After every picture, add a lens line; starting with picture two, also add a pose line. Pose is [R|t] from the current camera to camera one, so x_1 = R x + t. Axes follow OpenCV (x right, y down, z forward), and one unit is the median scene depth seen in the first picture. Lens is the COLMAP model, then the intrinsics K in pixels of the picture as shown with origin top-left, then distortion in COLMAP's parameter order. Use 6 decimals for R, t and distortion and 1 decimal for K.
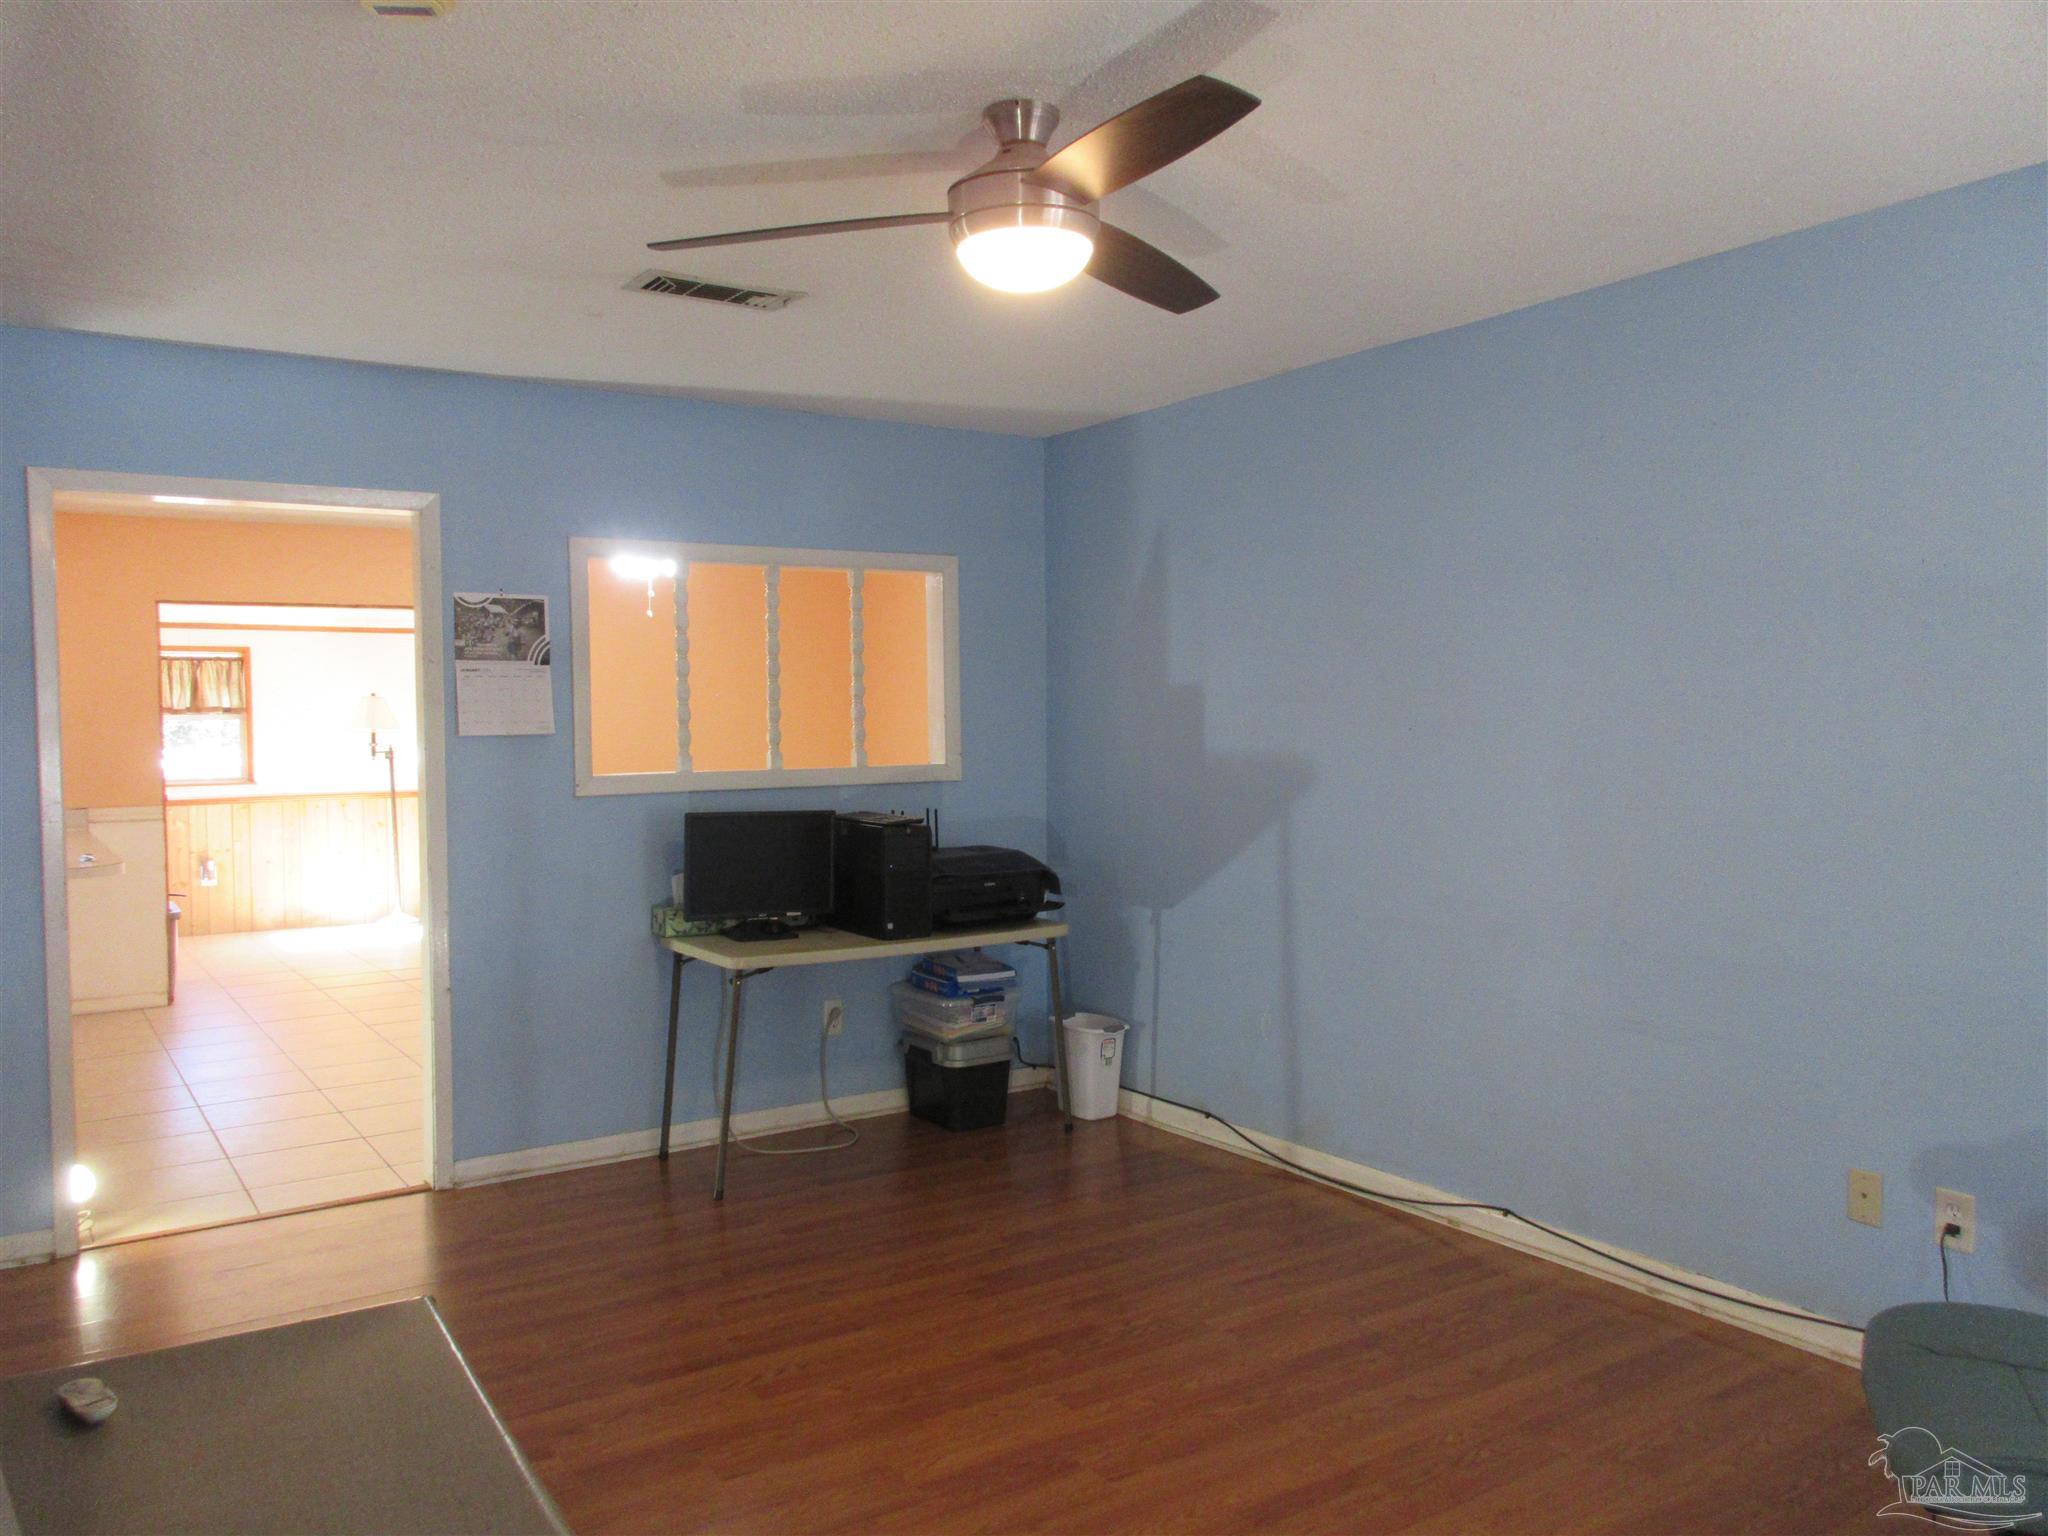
lens RADIAL K [[1524.4, 0, 1051.5], [0, 1524.4, 759.4], [0, 0, 1]] dist [0.004449, 0.004768]
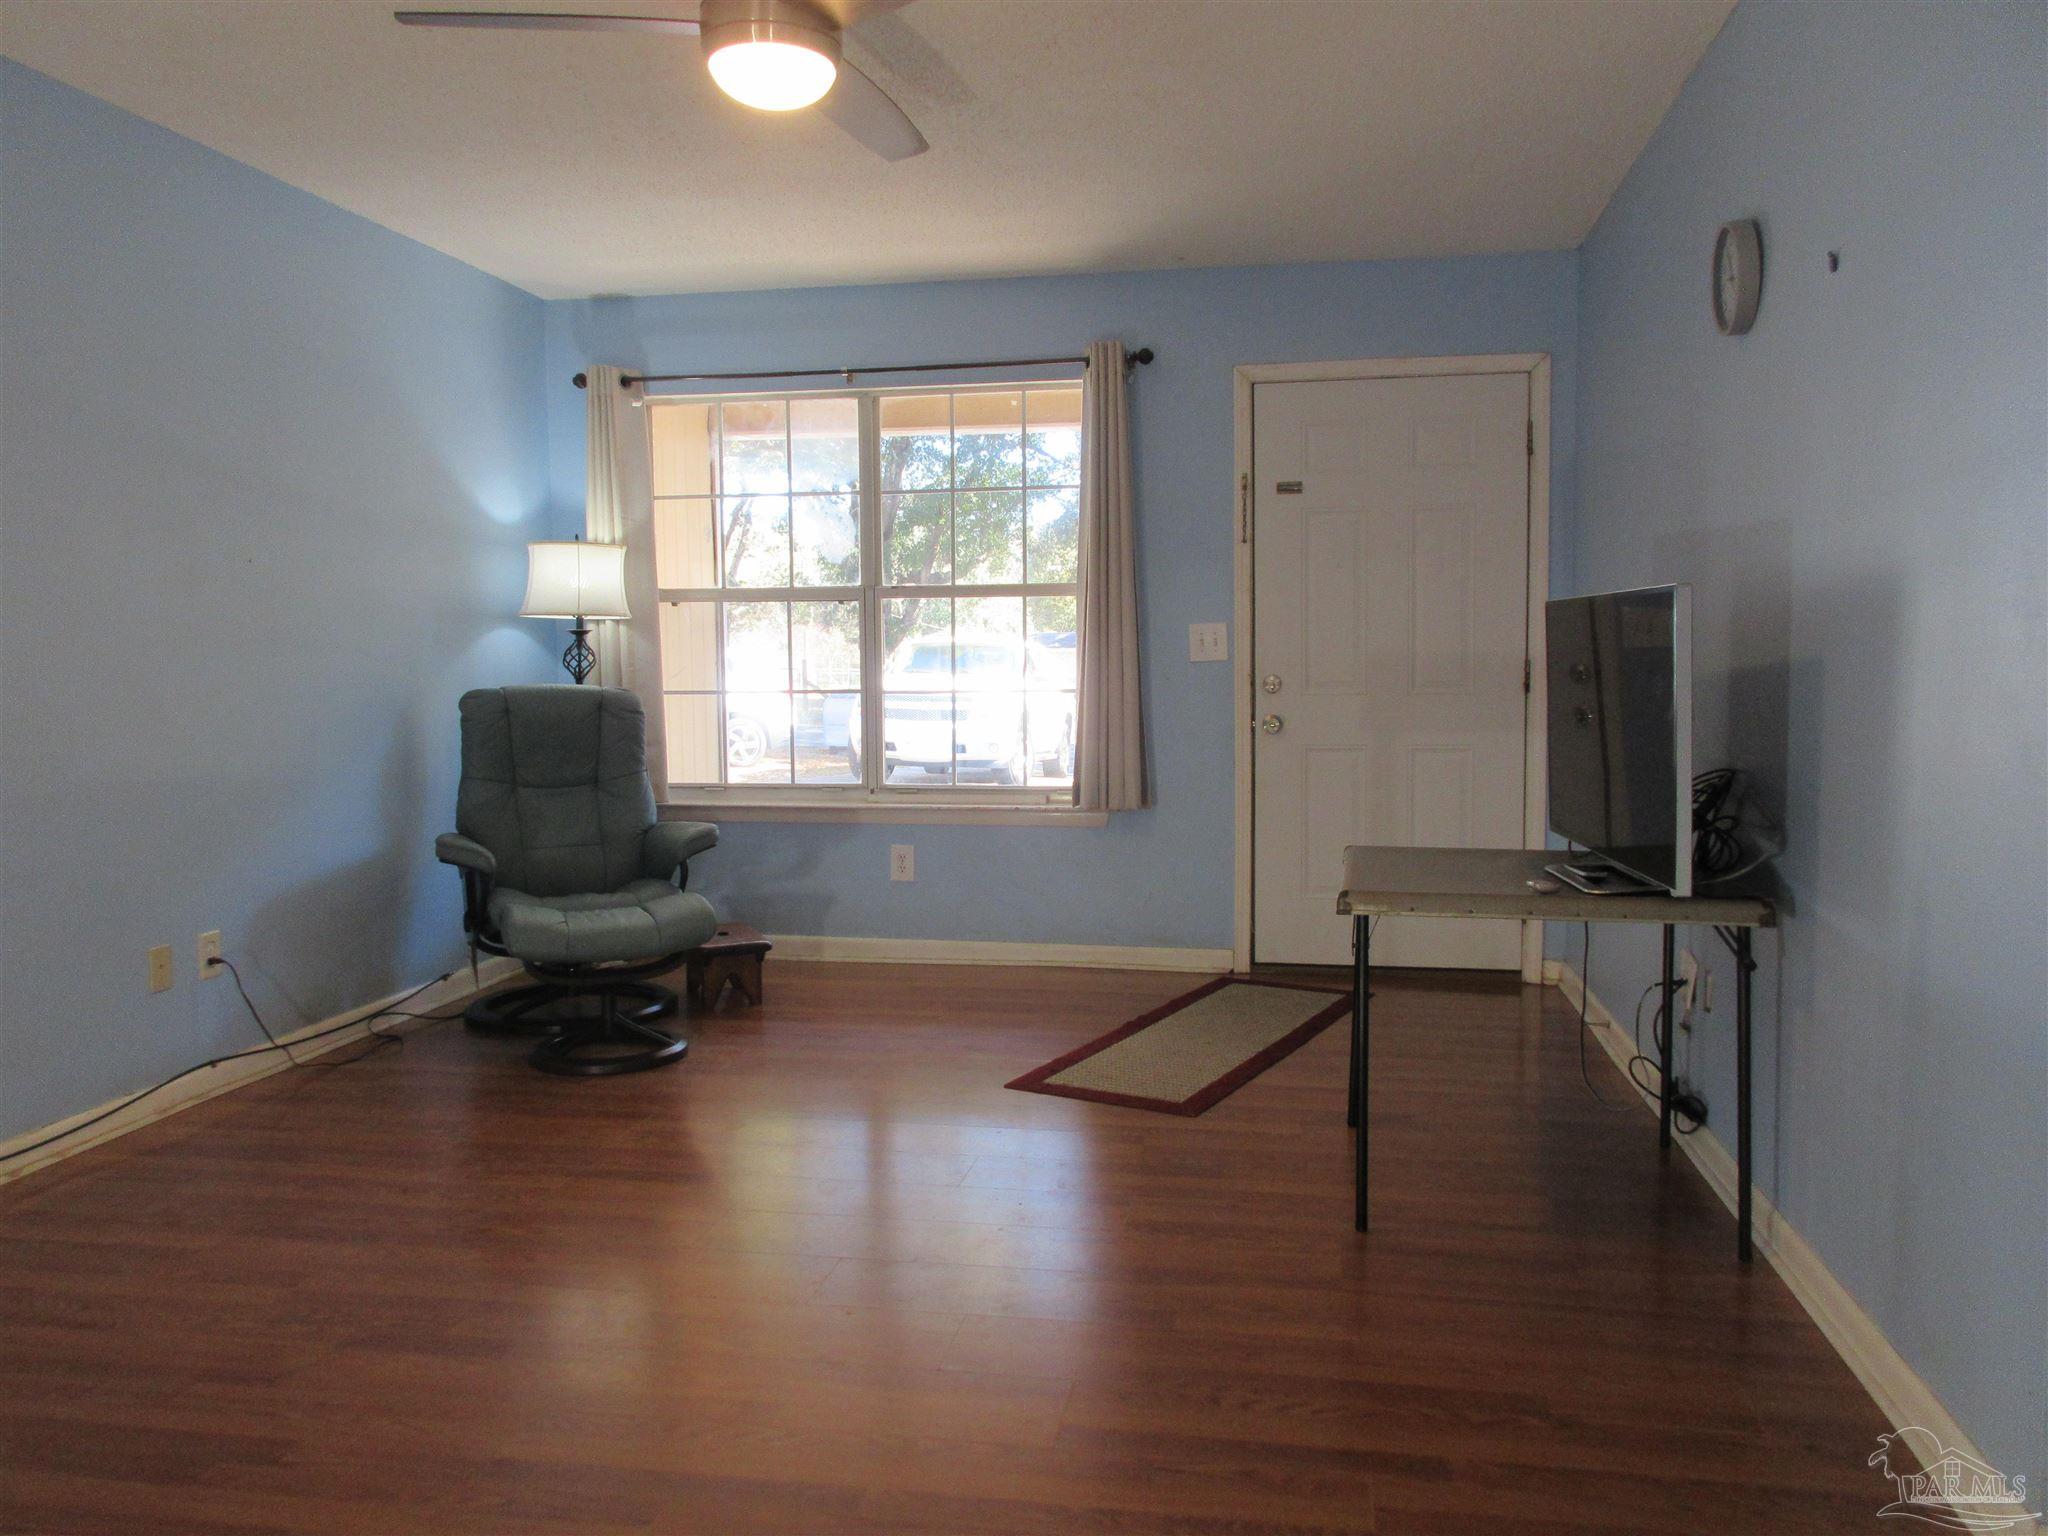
lens RADIAL K [[1539.1, 0, 1025.6], [0, 1539.1, 759.4], [0, 0, 1]] dist [0.005346, -0.001138]
pose [[-0.705766, -0.037221, 0.707467, -0.669201], [0.038503, 0.995128, 0.090766, 0.046478], [-0.707398, 0.091299, -0.700894, 1.208055]]
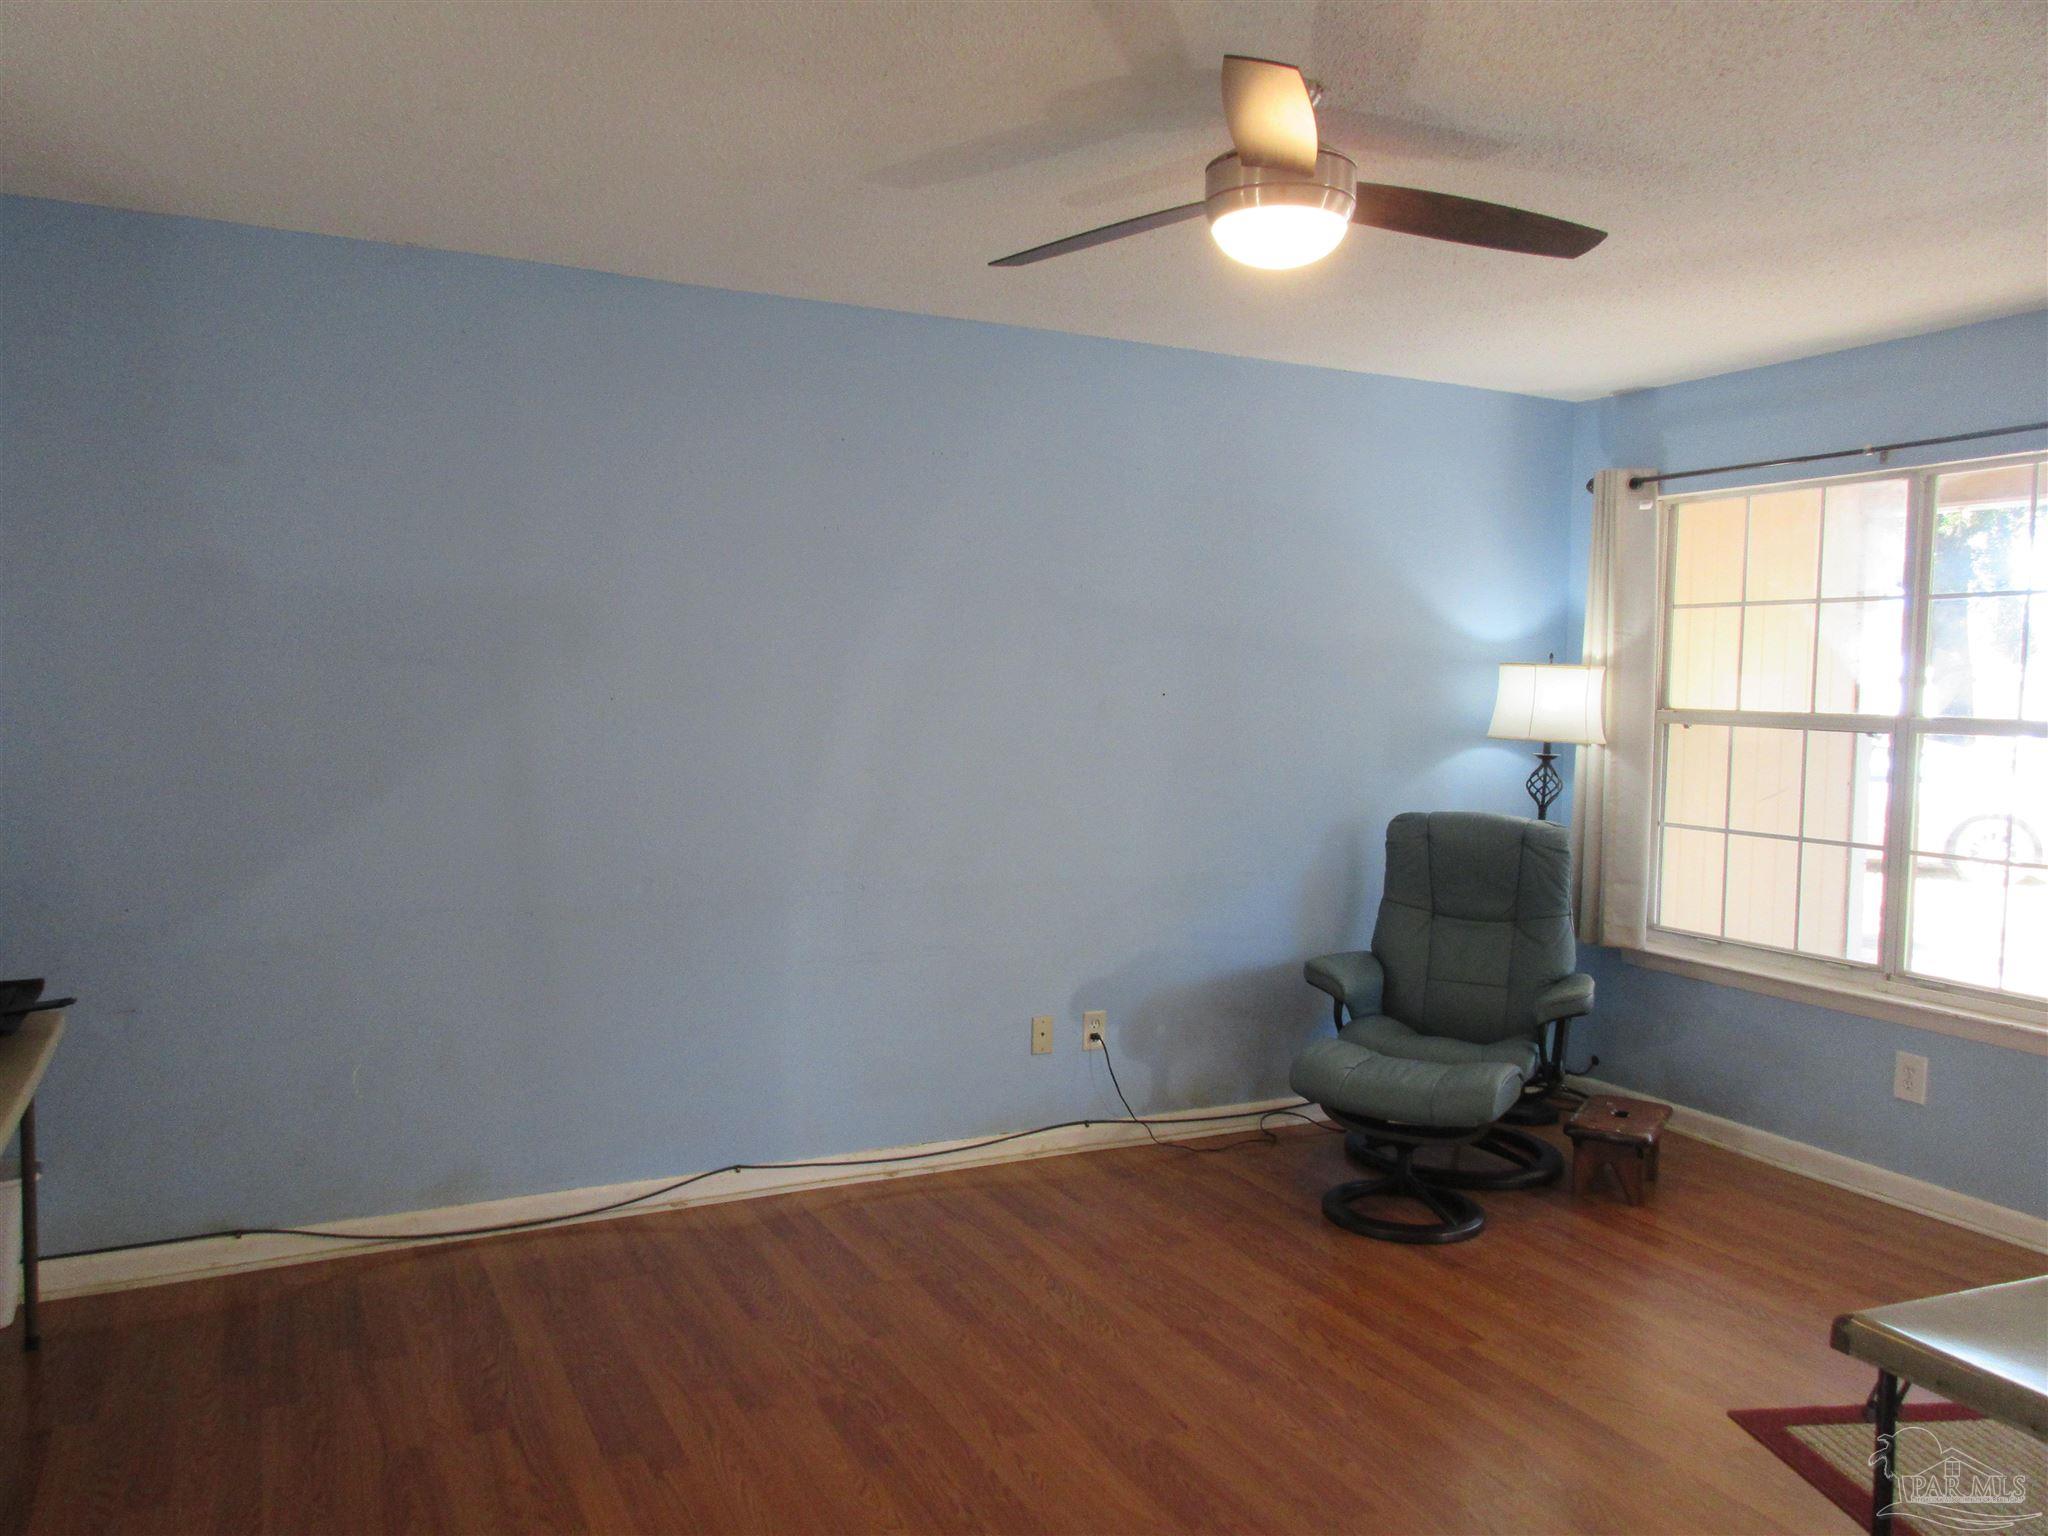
lens RADIAL K [[1539.1, 0, 1025.6], [0, 1539.1, 759.4], [0, 0, 1]] dist [0.005346, -0.001138]
pose [[0.143624, -0.040653, 0.988797, -0.759103], [0.014205, 0.999138, 0.039015, -0.015262], [-0.989530, 0.008442, 0.144078, 0.733646]]
